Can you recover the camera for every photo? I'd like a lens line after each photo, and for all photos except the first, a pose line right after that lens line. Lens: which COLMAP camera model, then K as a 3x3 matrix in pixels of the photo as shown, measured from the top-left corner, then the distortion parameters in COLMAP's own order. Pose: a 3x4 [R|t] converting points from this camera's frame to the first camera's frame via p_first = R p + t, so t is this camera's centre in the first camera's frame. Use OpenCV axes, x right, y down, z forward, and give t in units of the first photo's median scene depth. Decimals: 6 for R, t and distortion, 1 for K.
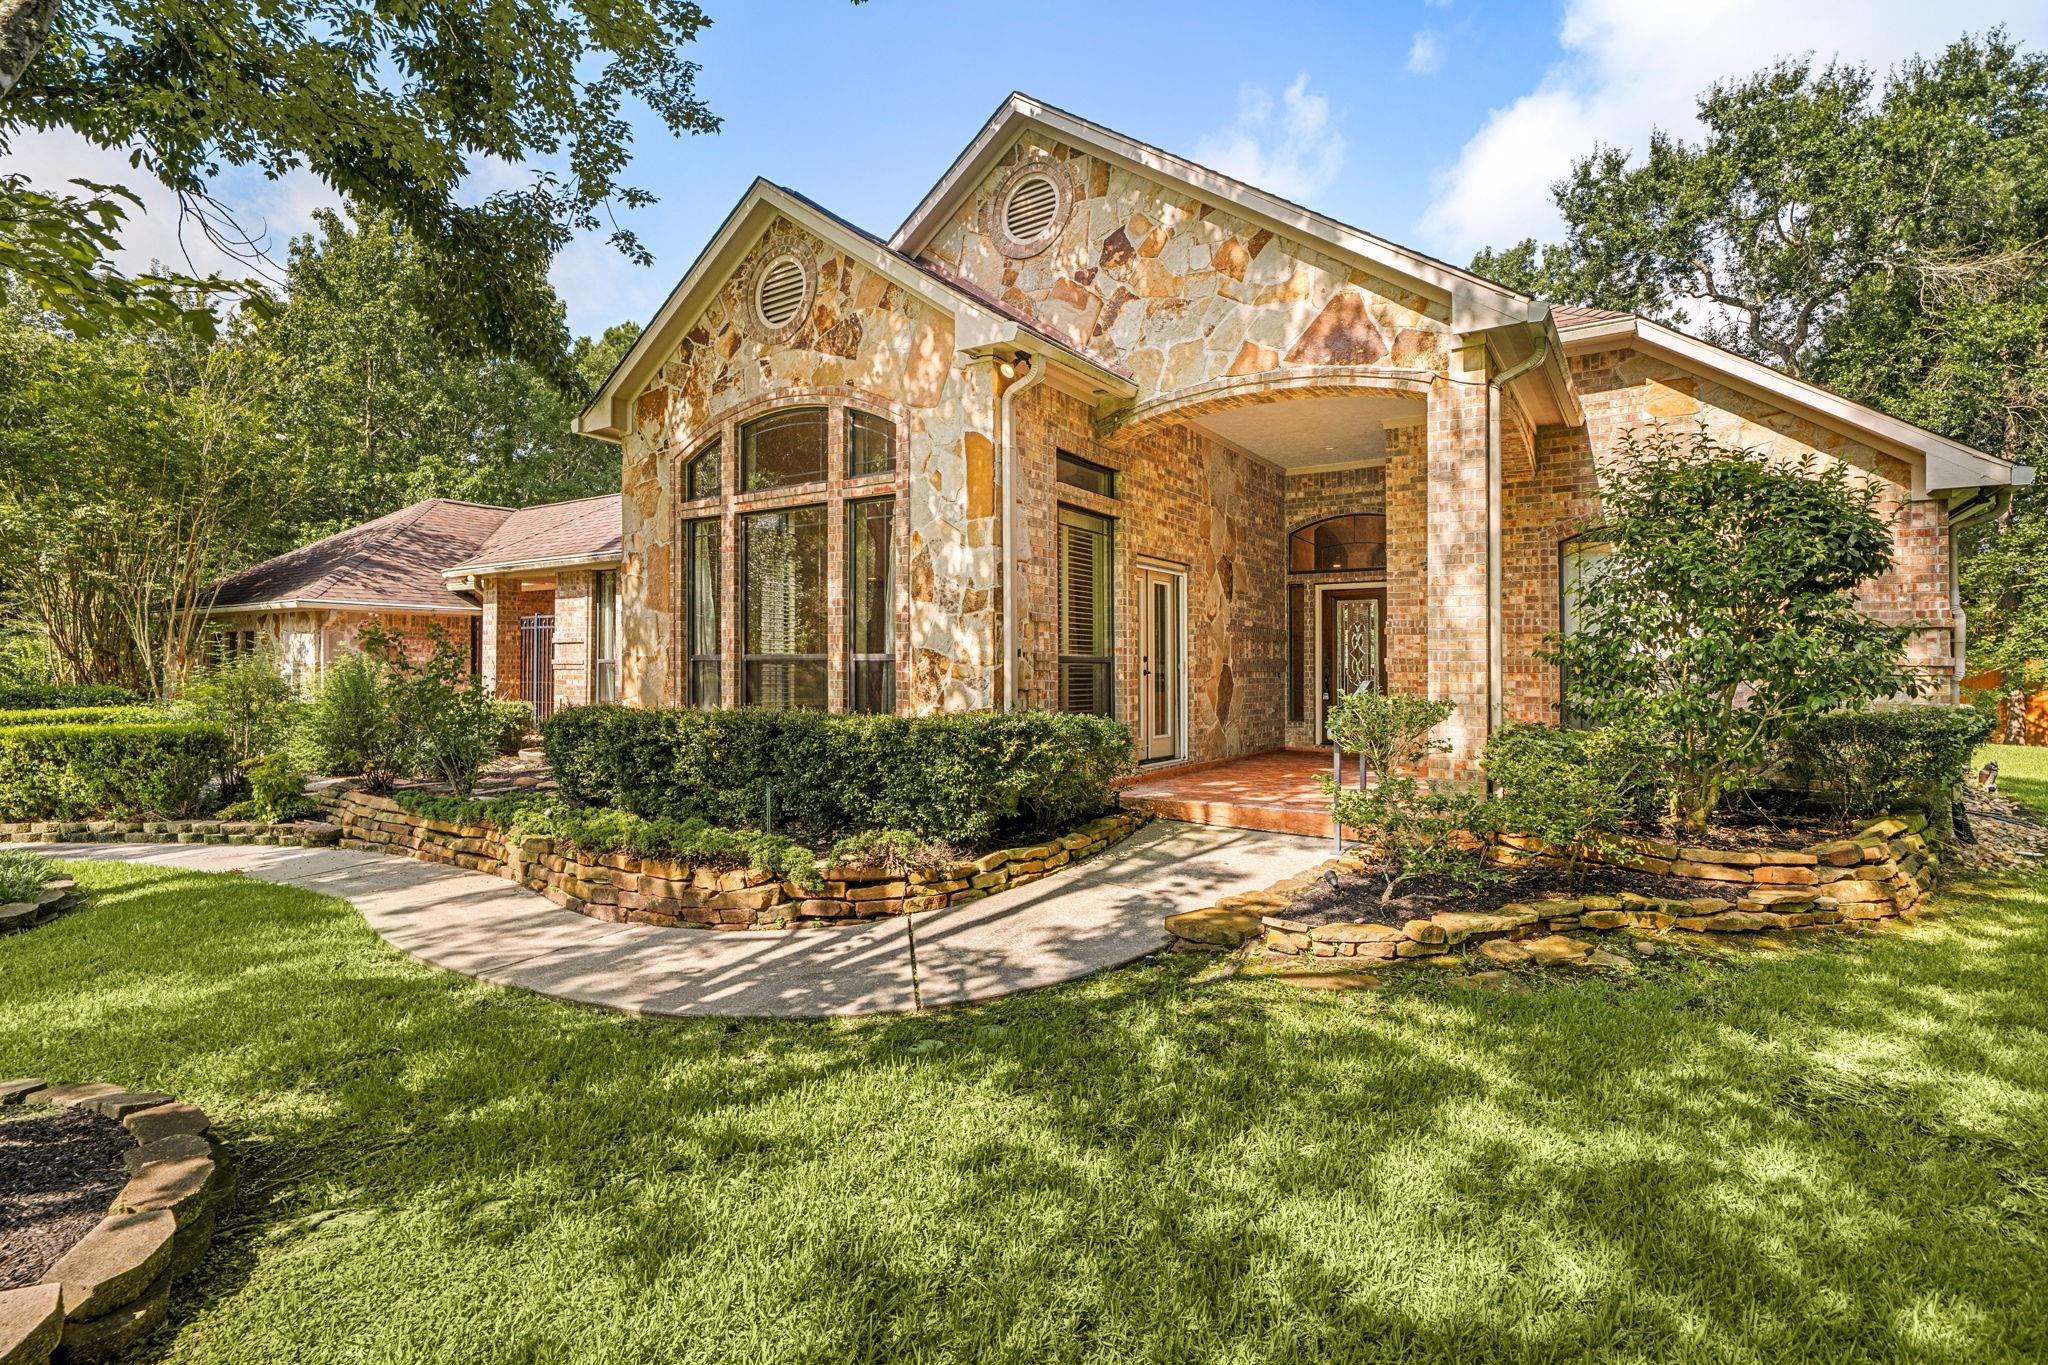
lens RADIAL K [[1026.2, 0, 1028.7], [0, 1026.2, 639.0], [0, 0, 1]] dist [0.027673, -0.000801]
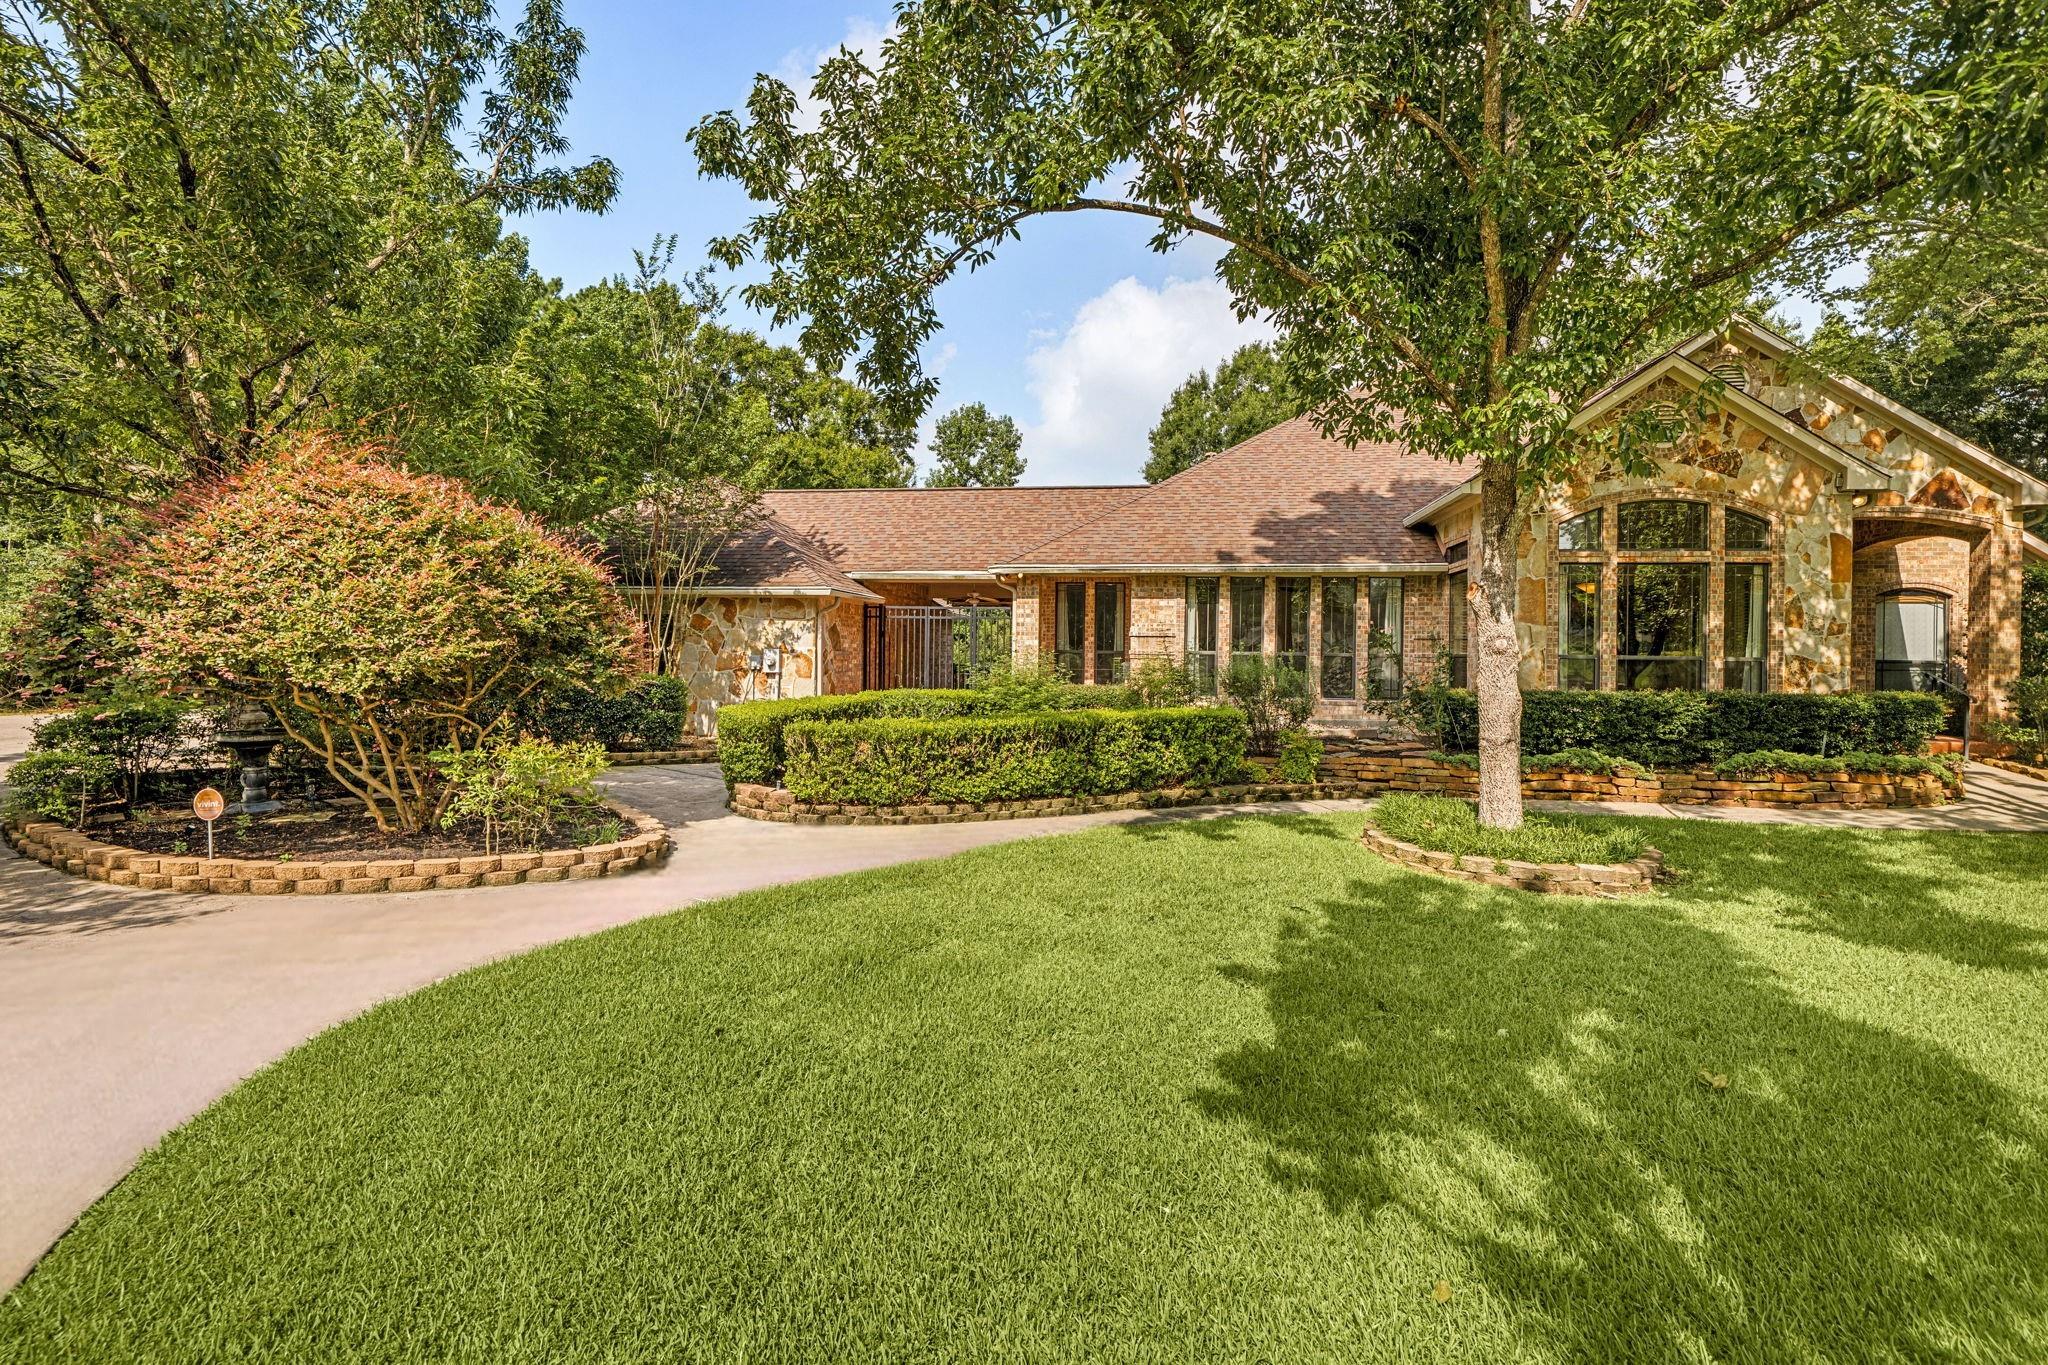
lens RADIAL K [[1026.2, 0, 1028.7], [0, 1026.2, 639.0], [0, 0, 1]] dist [0.027673, -0.000801]
pose [[0.885955, 0.013674, 0.463569, -1.939034], [-0.023092, 0.999626, 0.014646, -0.014303], [-0.463195, -0.023680, 0.885940, 0.051040]]
